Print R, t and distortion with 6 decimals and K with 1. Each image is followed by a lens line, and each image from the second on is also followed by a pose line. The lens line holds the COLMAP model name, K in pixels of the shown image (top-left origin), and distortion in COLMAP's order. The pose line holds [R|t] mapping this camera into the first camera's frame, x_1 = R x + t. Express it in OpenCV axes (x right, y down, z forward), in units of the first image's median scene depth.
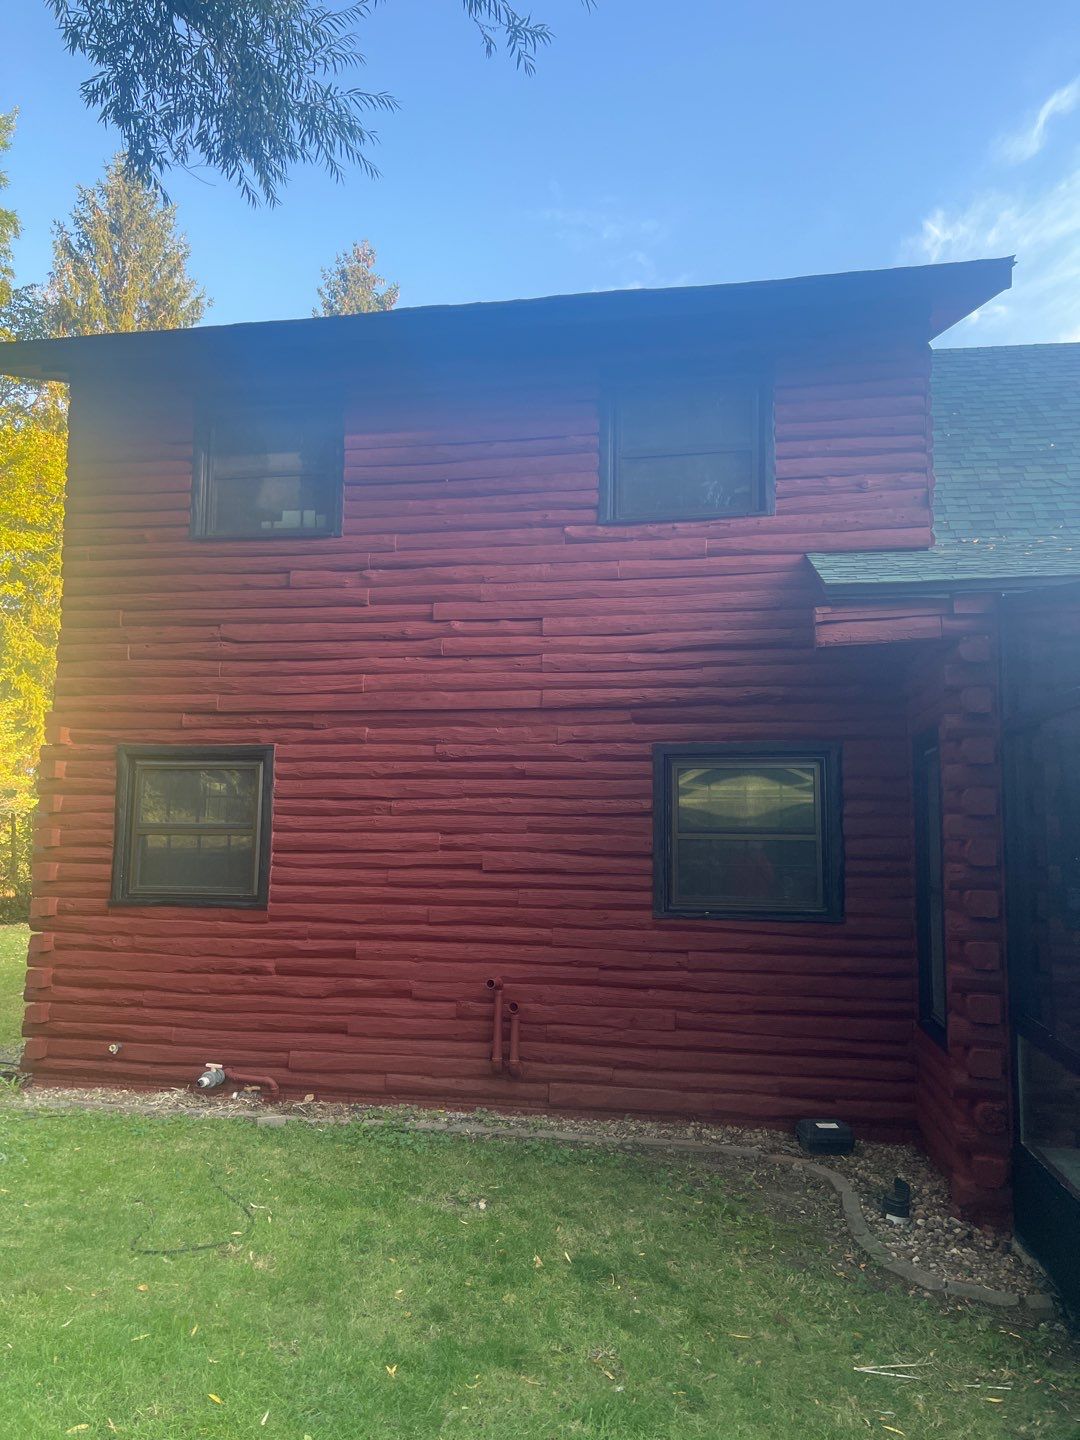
lens RADIAL K [[1049.8, 0, 533.0], [0, 1049.8, 719.9], [0, 0, 1]] dist [0.093326, -0.164941]
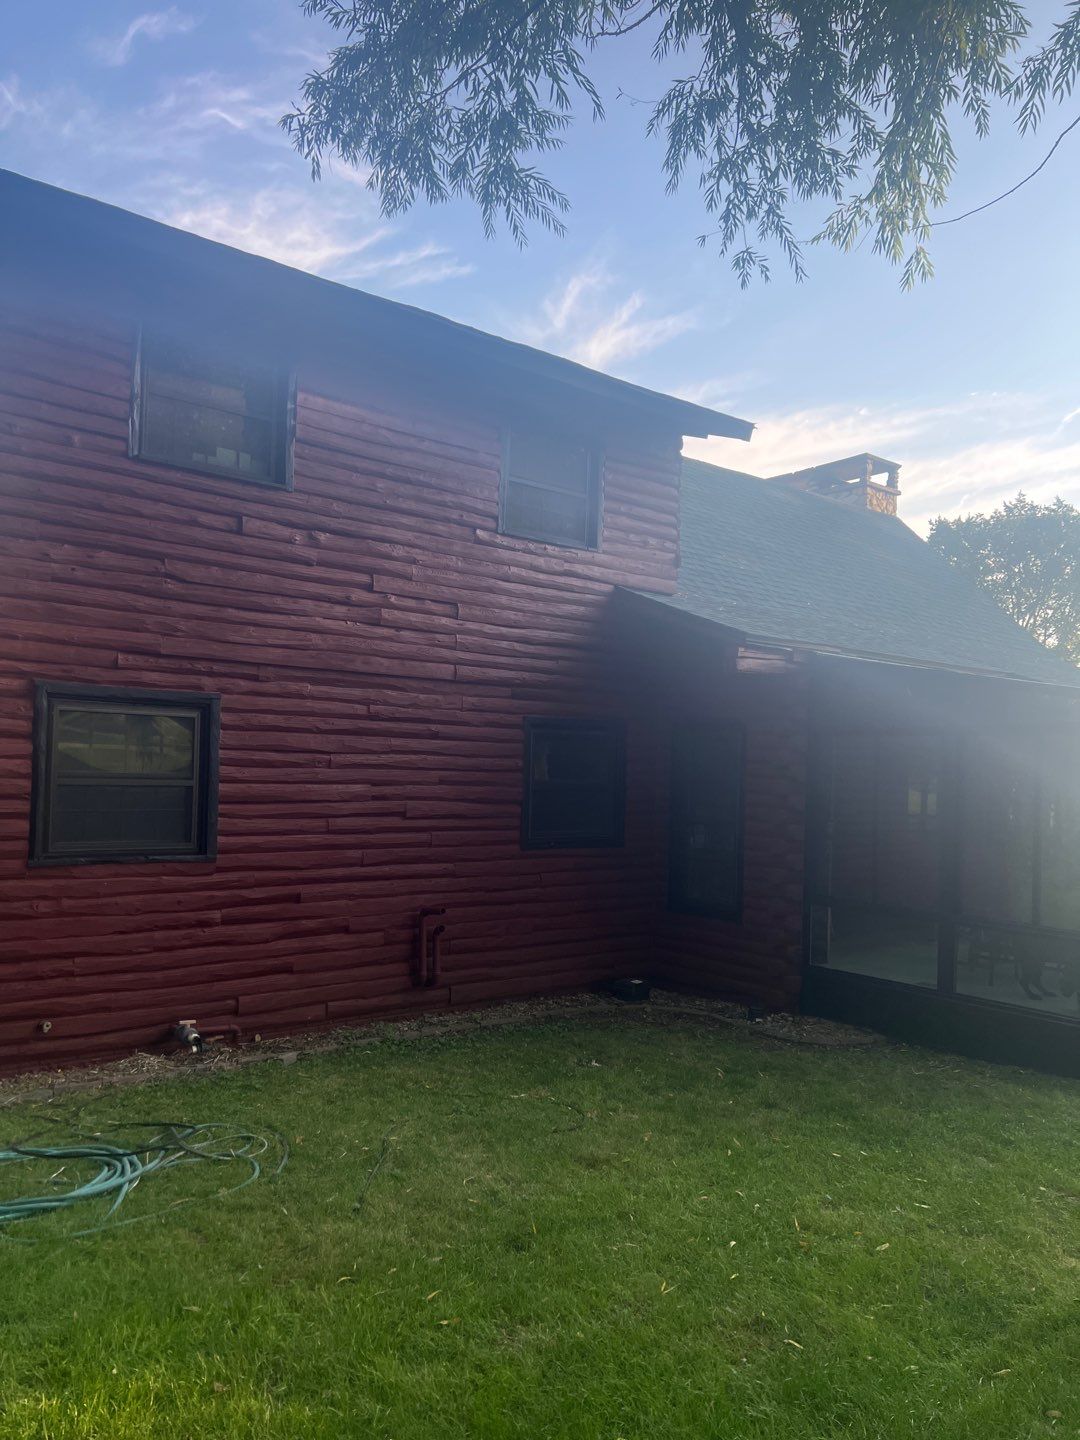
lens RADIAL K [[1049.8, 0, 533.0], [0, 1049.8, 719.9], [0, 0, 1]] dist [0.093326, -0.164941]
pose [[0.659664, 0.042568, 0.750354, -0.809970], [-0.103440, 0.994036, 0.034546, -0.016709], [-0.744408, -0.100405, 0.660133, 0.142462]]
